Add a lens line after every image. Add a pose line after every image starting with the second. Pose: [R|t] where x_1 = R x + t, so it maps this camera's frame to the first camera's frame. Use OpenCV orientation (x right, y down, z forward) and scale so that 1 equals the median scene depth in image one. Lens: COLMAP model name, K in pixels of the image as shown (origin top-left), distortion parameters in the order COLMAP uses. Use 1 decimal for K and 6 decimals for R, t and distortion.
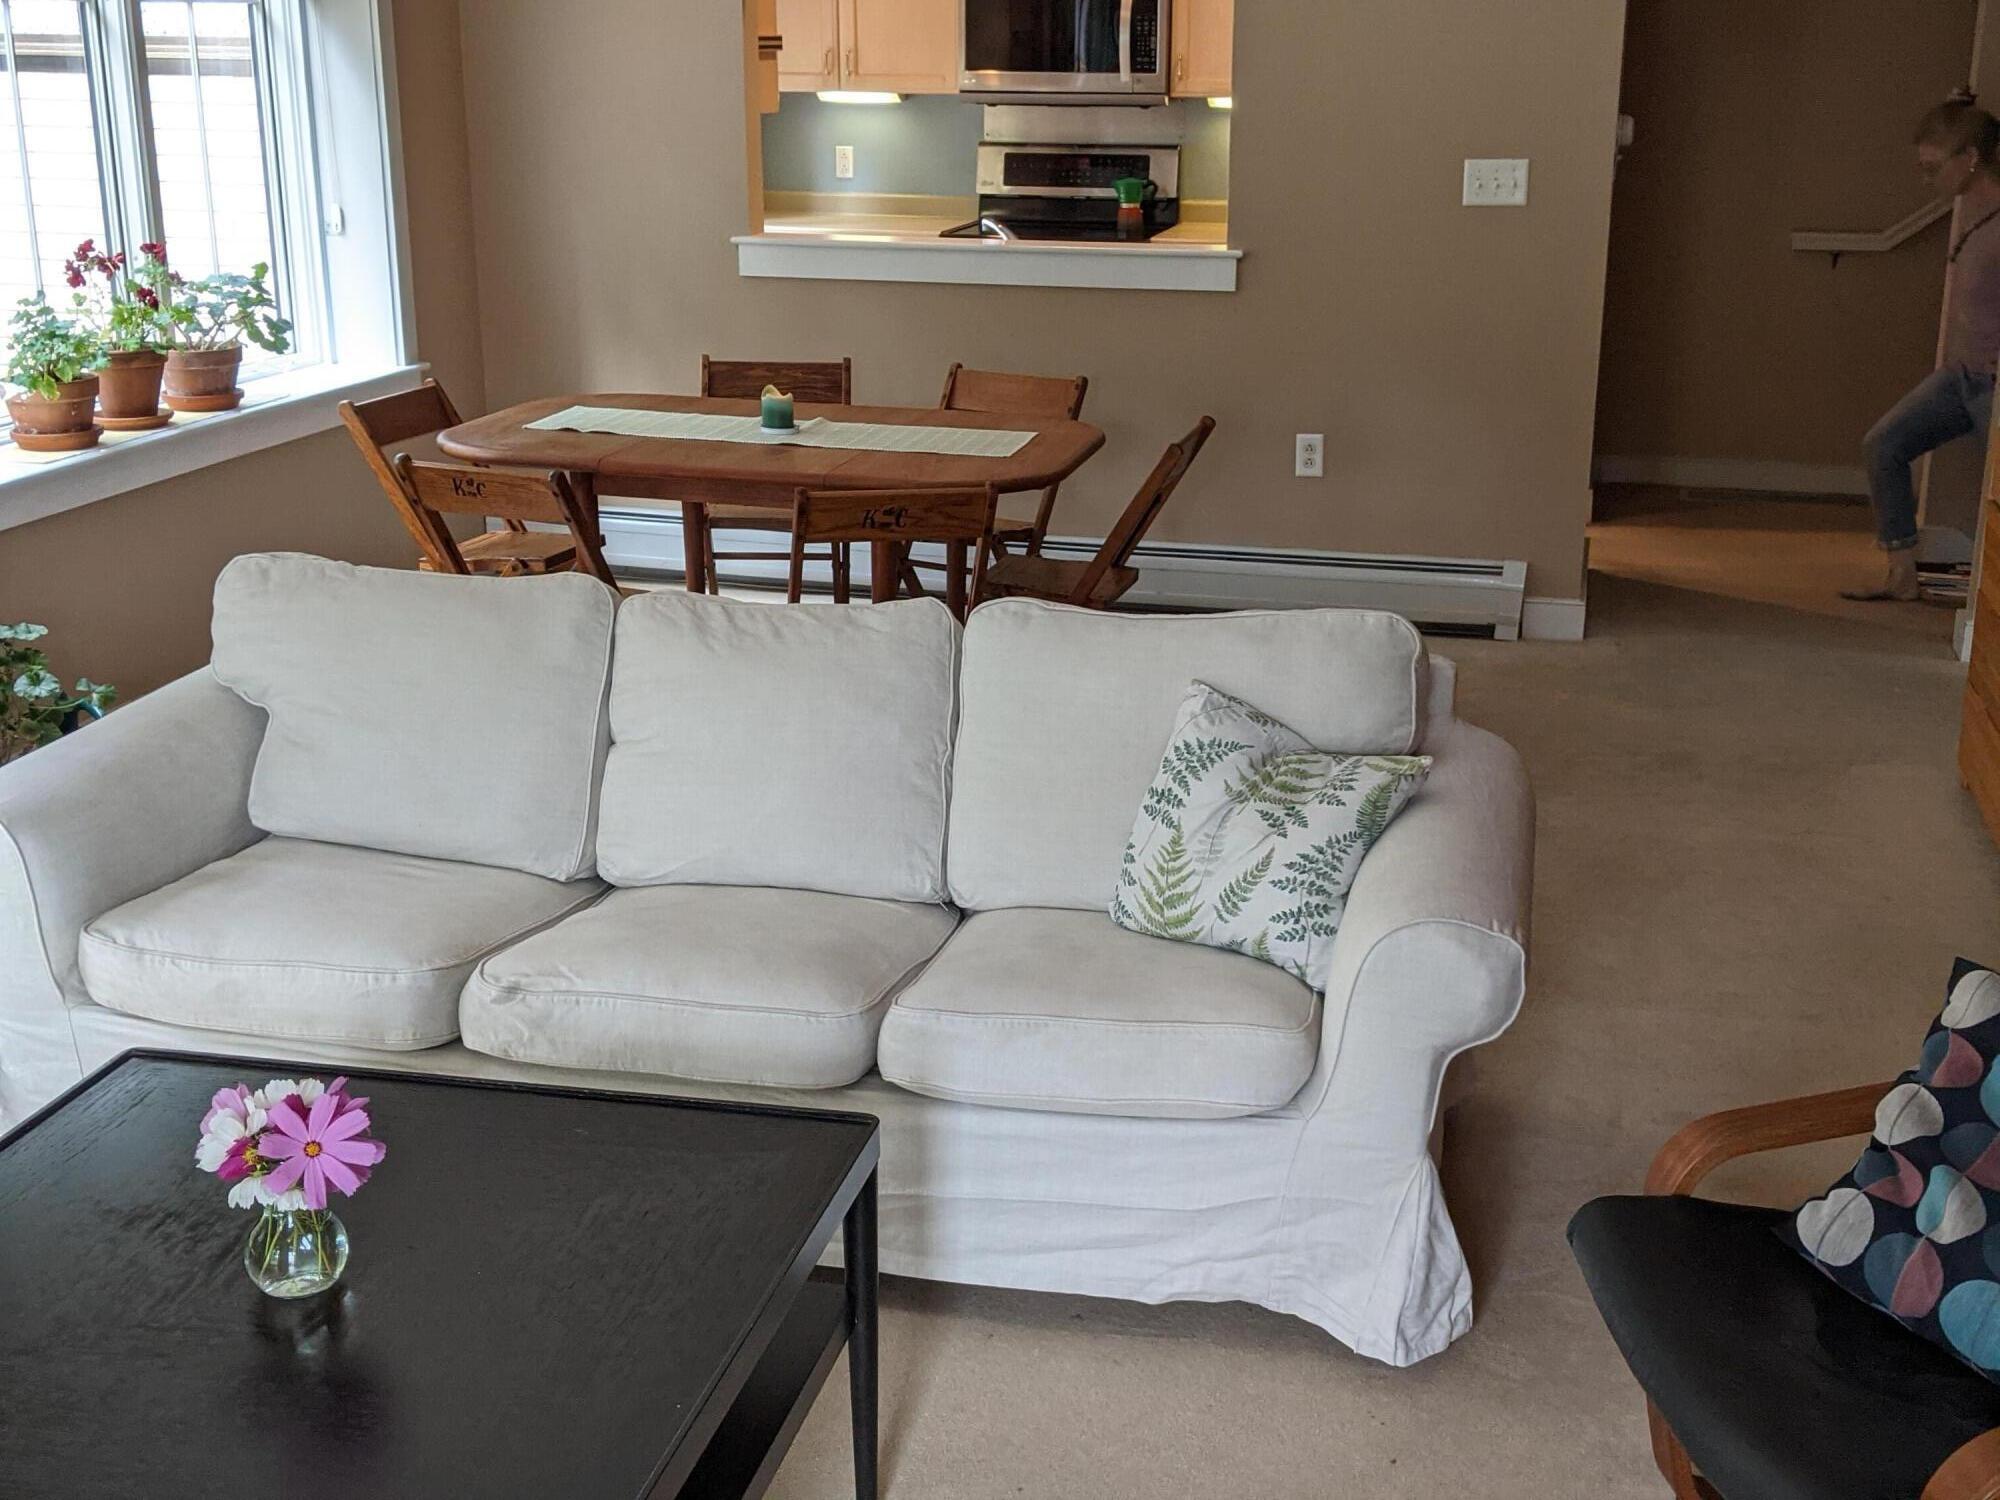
lens RADIAL K [[2426.9, 0, 1050.3], [0, 2426.9, 749.2], [0, 0, 1]] dist [0.236608, -0.829723]
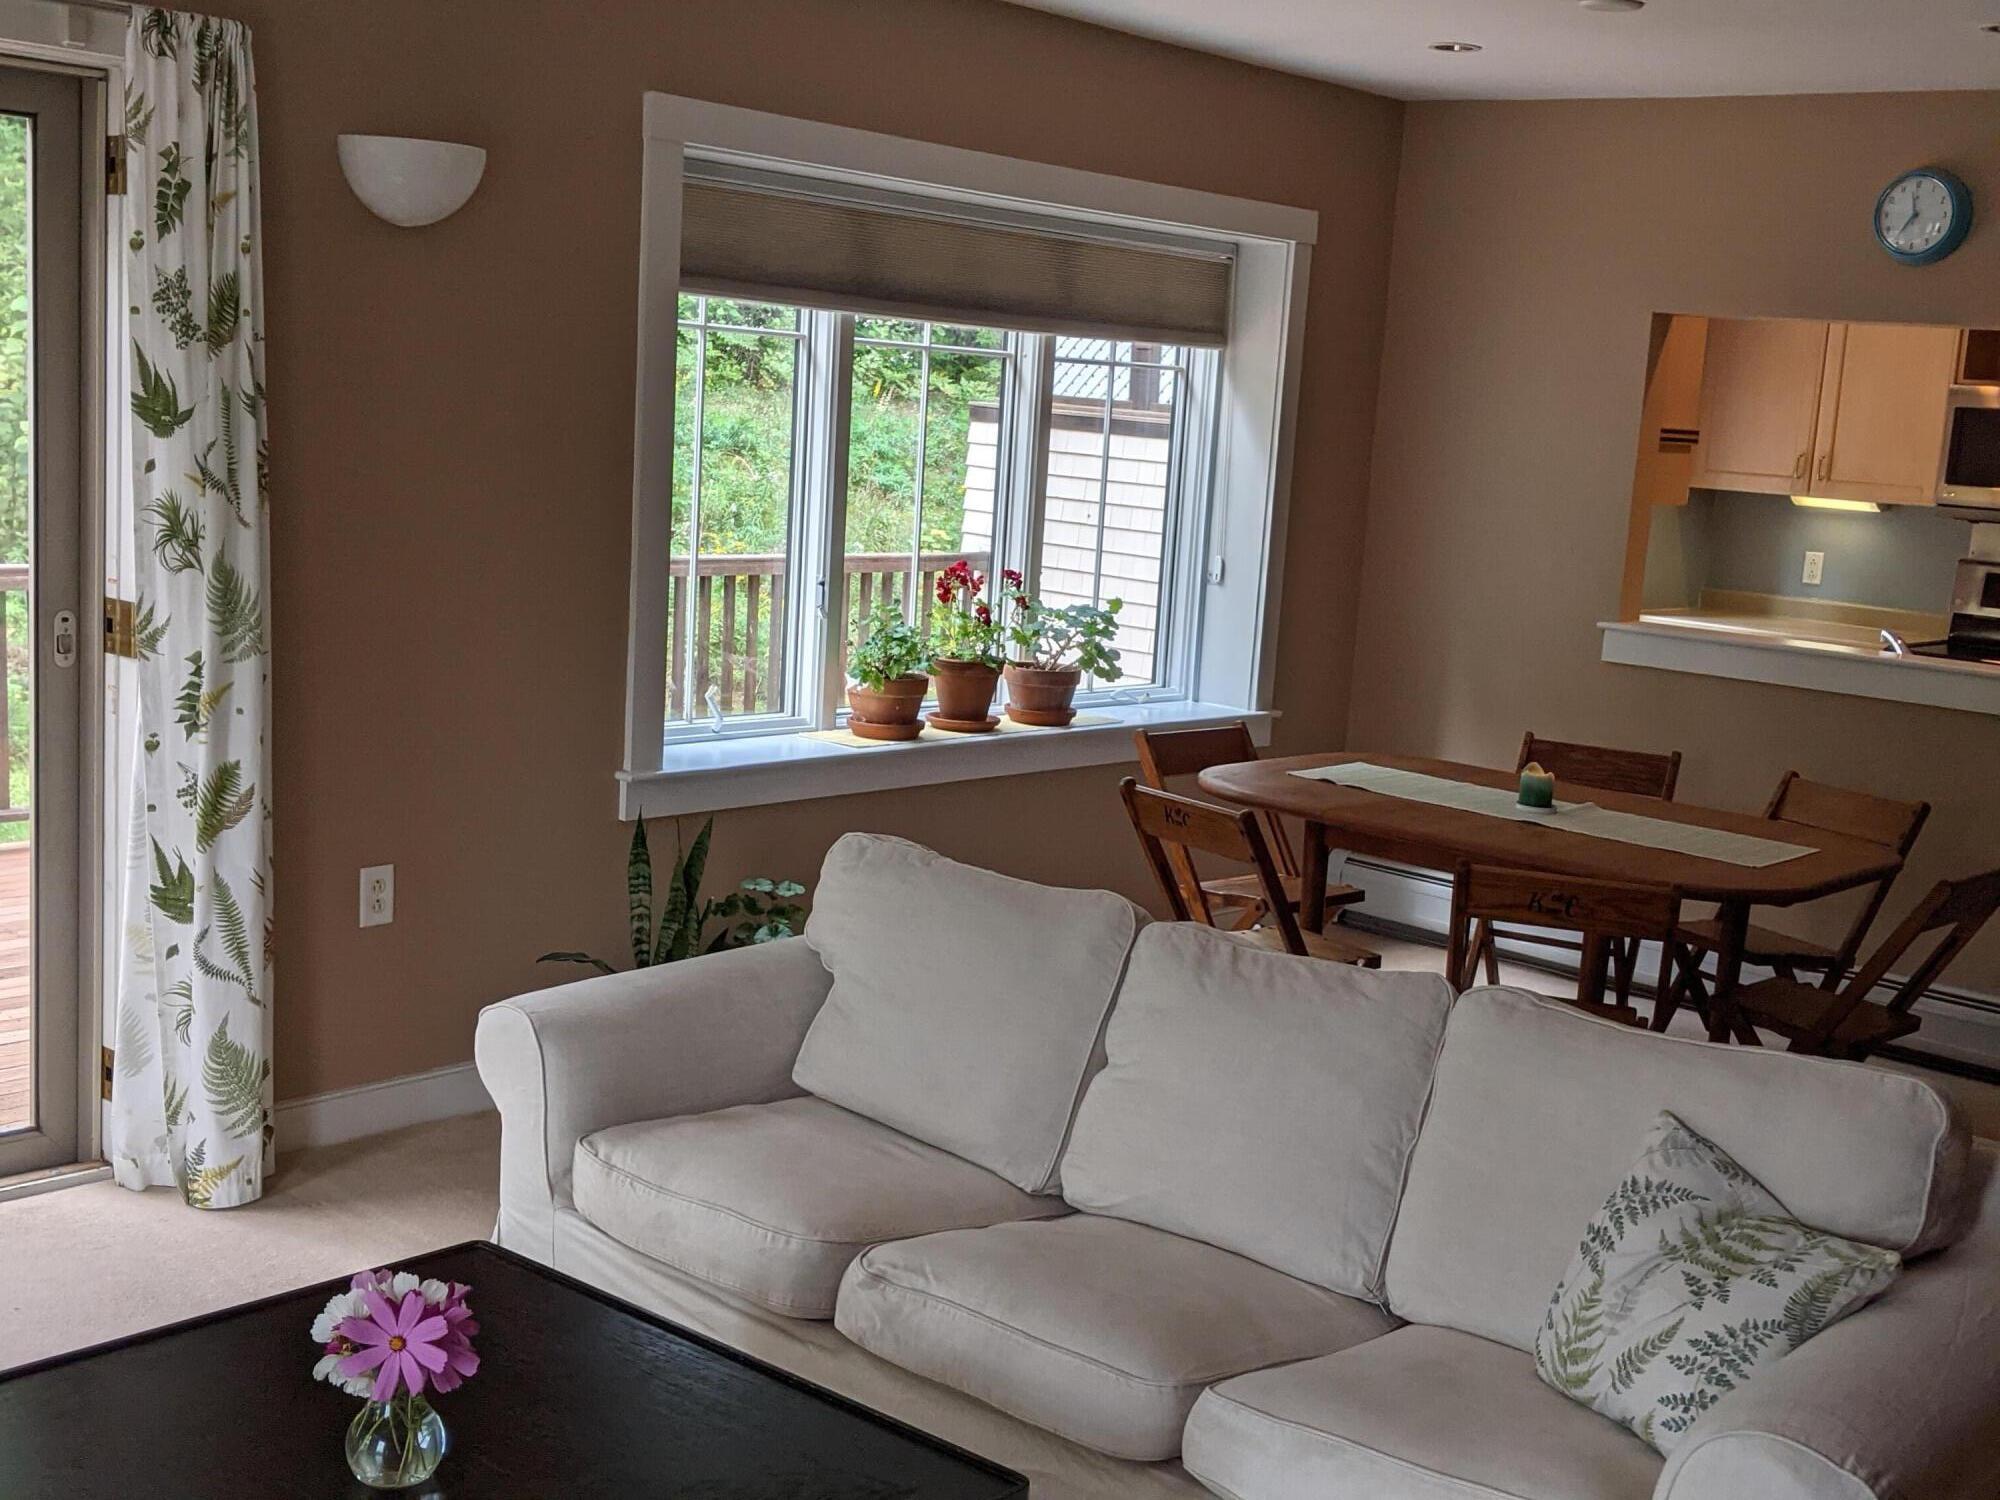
lens RADIAL K [[2426.9, 0, 1050.3], [0, 2426.9, 749.2], [0, 0, 1]] dist [0.236608, -0.829723]
pose [[0.880929, 0.124307, -0.456631, 0.255852], [-0.195346, 0.974362, -0.111614, -0.013464], [0.431050, 0.187525, 0.882627, 0.098571]]
